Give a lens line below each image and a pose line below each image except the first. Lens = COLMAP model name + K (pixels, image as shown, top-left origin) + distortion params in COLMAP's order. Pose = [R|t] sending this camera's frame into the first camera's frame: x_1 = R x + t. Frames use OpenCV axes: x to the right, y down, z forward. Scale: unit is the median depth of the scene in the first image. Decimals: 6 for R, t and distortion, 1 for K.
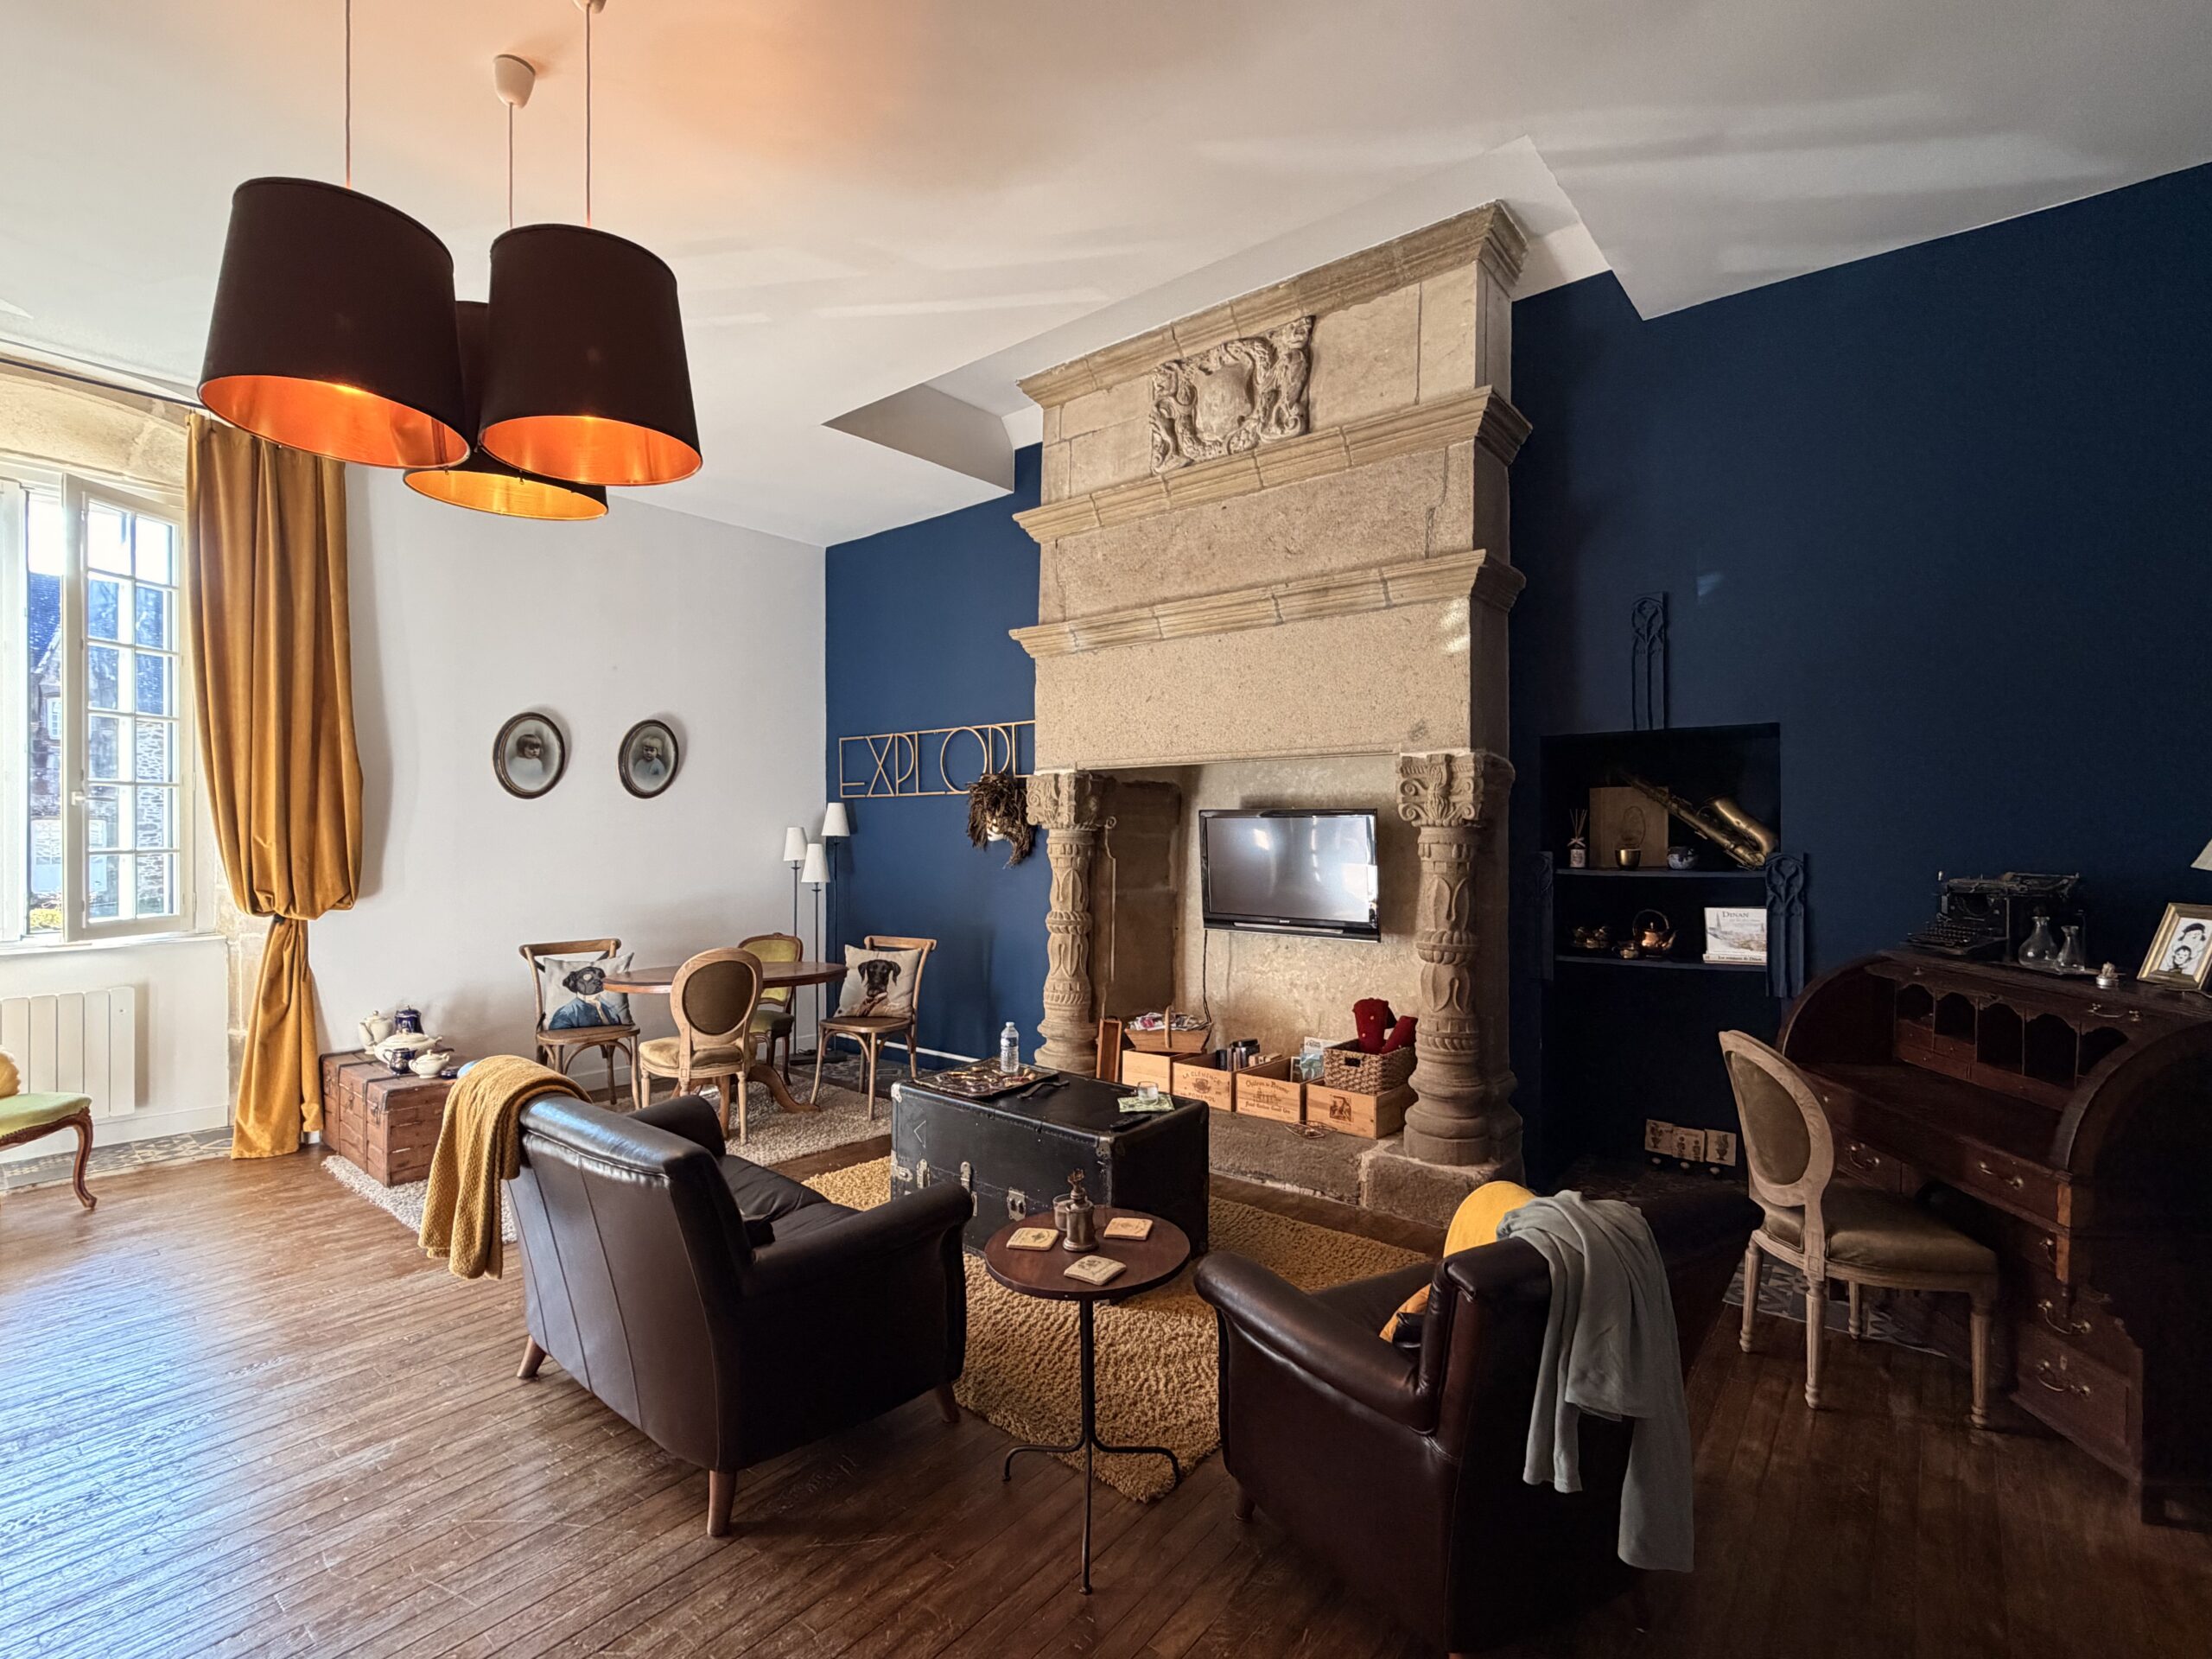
lens RADIAL K [[1026.5, 0, 1107.8], [0, 1026.5, 837.0], [0, 0, 1]] dist [-0.000827, 0.000039]
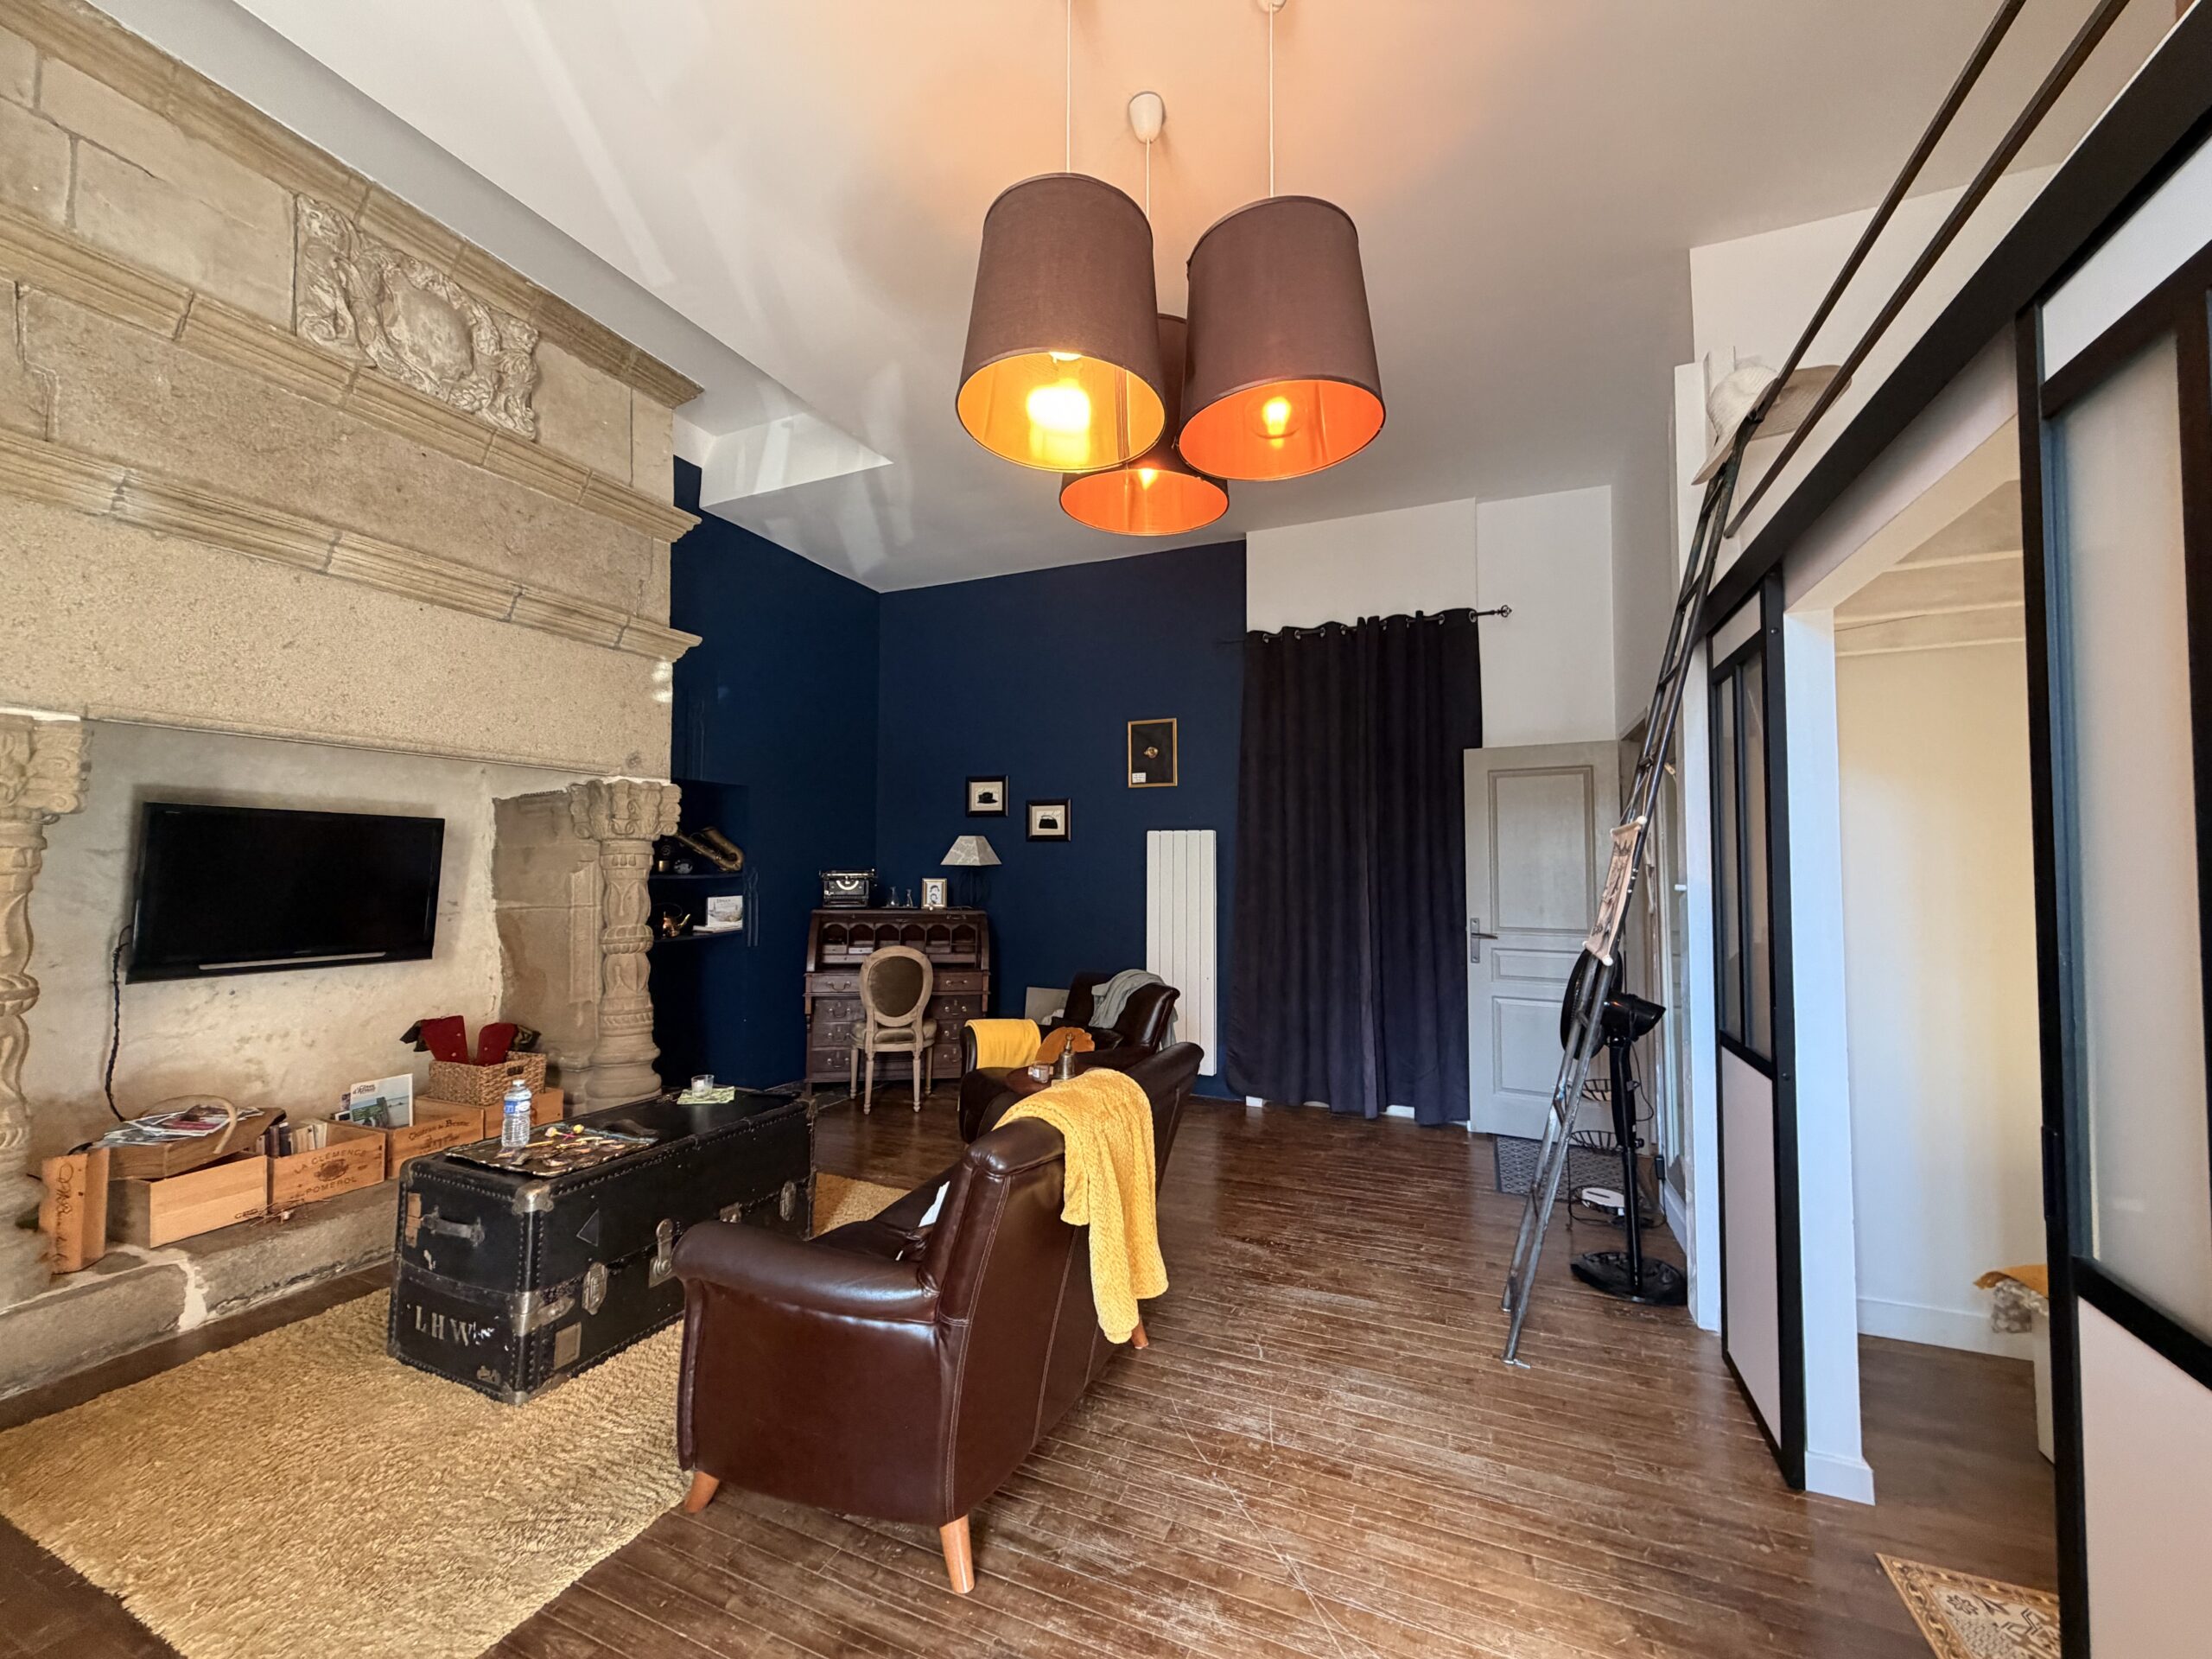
lens RADIAL K [[884.0, 0, 1101.8], [0, 884.0, 828.6], [0, 0, 1]] dist [-0.000335, 0.000277]
pose [[-0.272849, 0.042477, 0.961119, -0.828733], [0.001472, 0.999042, -0.043735, 0.022734], [-0.962056, -0.010519, -0.272650, 0.751081]]
